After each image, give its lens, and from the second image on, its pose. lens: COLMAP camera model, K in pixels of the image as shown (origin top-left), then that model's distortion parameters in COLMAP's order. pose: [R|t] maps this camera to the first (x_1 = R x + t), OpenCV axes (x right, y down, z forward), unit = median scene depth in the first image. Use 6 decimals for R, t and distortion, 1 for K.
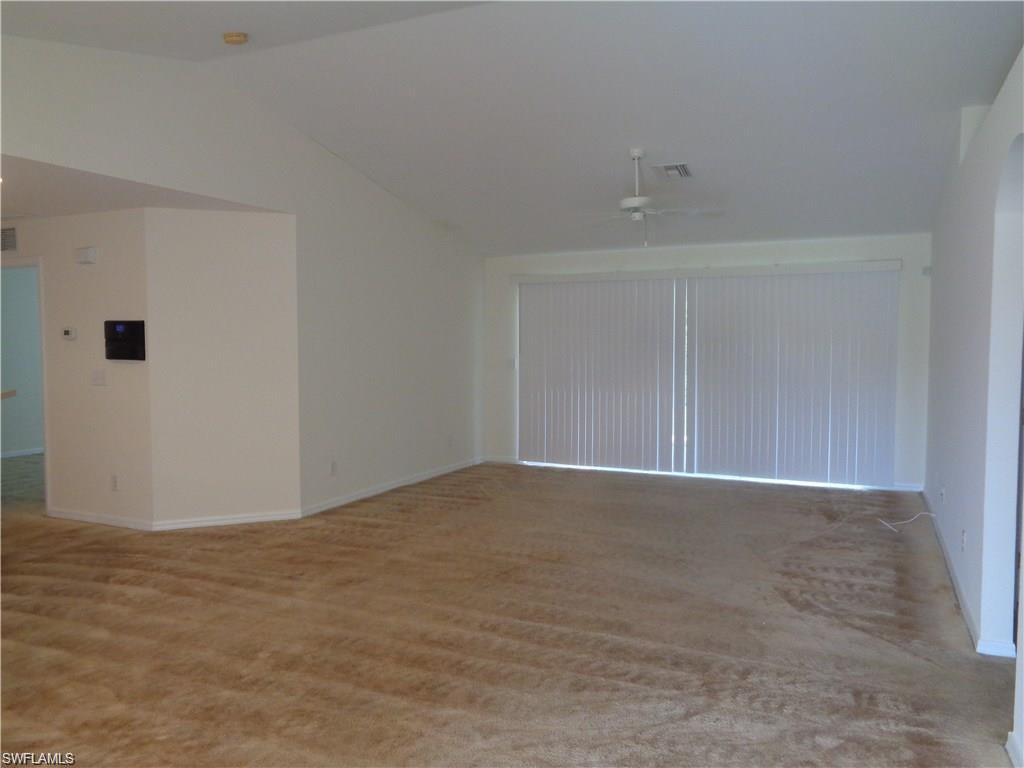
lens RADIAL K [[768.6, 0, 514.3], [0, 768.6, 391.7], [0, 0, 1]] dist [0.007950, 0.002891]
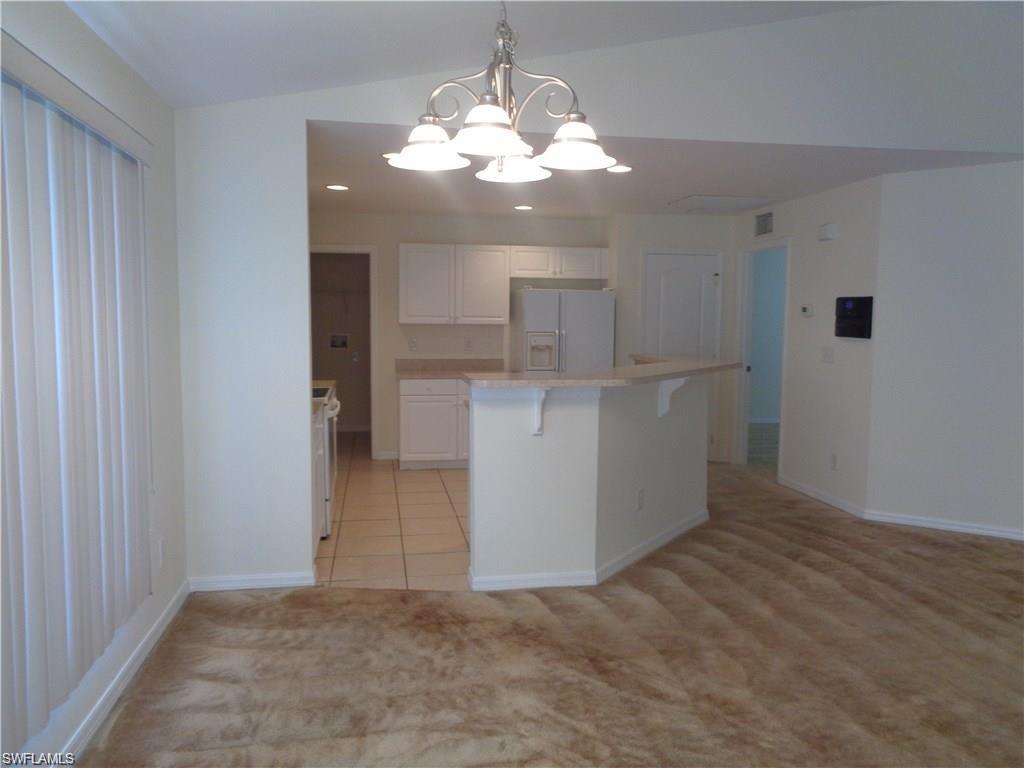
lens RADIAL K [[768.6, 0, 519.9], [0, 768.6, 376.6], [0, 0, 1]] dist [0.007950, 0.002891]
pose [[0.574569, 0.067402, -0.815676, 0.064049], [-0.061410, 0.997344, 0.039156, -0.006226], [0.816149, 0.027593, 0.577182, 0.142012]]
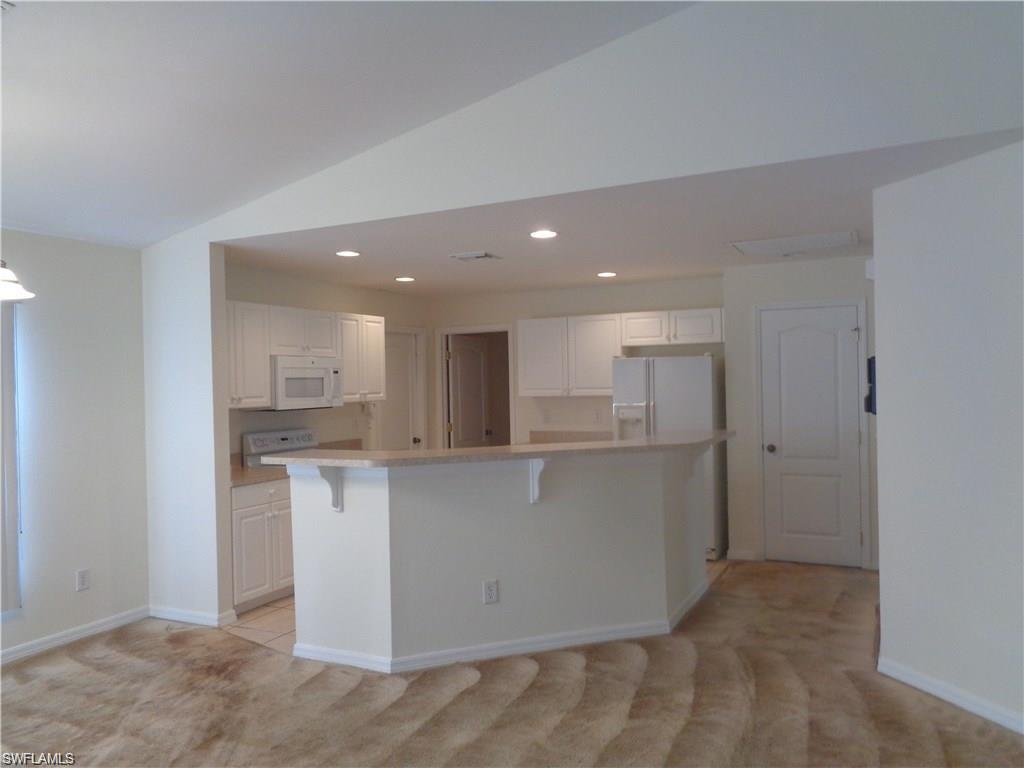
lens RADIAL K [[768.6, 0, 518.3], [0, 768.6, 378.5], [0, 0, 1]] dist [0.007950, 0.002891]
pose [[-0.023514, -0.004682, -0.999713, 0.282389], [-0.043671, 0.999039, -0.003651, -0.075598], [0.998769, 0.043573, -0.023696, 0.946685]]
